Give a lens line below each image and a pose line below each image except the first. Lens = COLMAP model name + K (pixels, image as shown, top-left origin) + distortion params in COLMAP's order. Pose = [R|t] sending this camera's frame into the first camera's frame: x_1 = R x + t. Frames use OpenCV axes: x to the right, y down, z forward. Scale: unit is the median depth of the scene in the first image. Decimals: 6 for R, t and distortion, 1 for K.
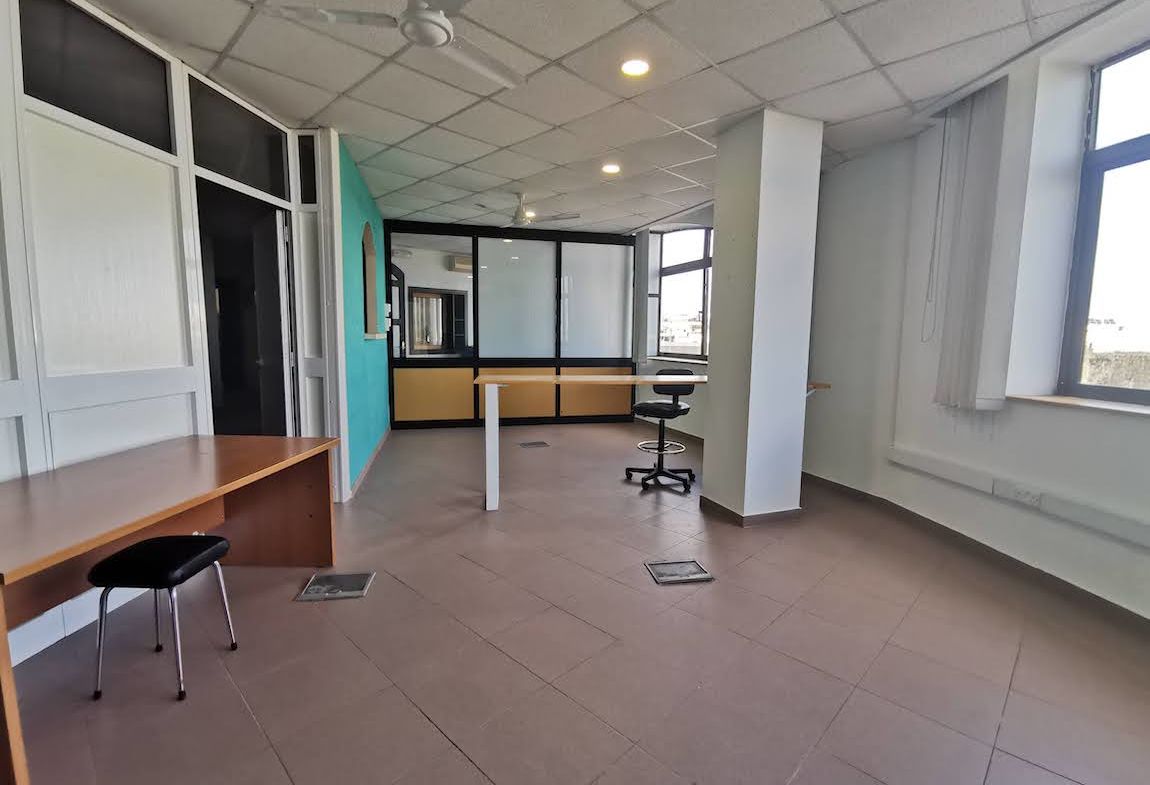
lens RADIAL K [[528.5, 0, 580.7], [0, 528.5, 392.6], [0, 0, 1]] dist [0.000949, 0.009055]
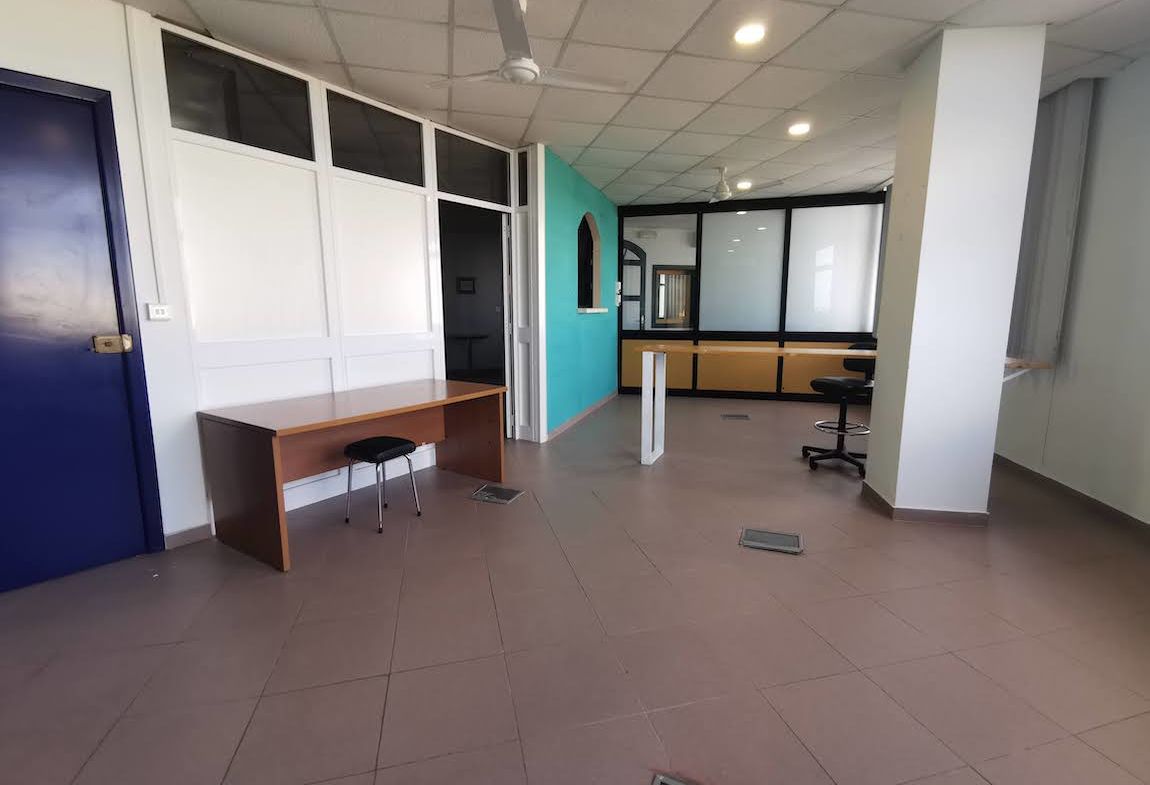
lens RADIAL K [[528.5, 0, 580.7], [0, 528.5, 392.6], [0, 0, 1]] dist [0.000949, 0.009055]
pose [[0.857221, 0.067707, -0.510478, 0.265529], [-0.044306, 0.997340, 0.057881, 0.010512], [0.513039, -0.027000, 0.857941, -0.030939]]
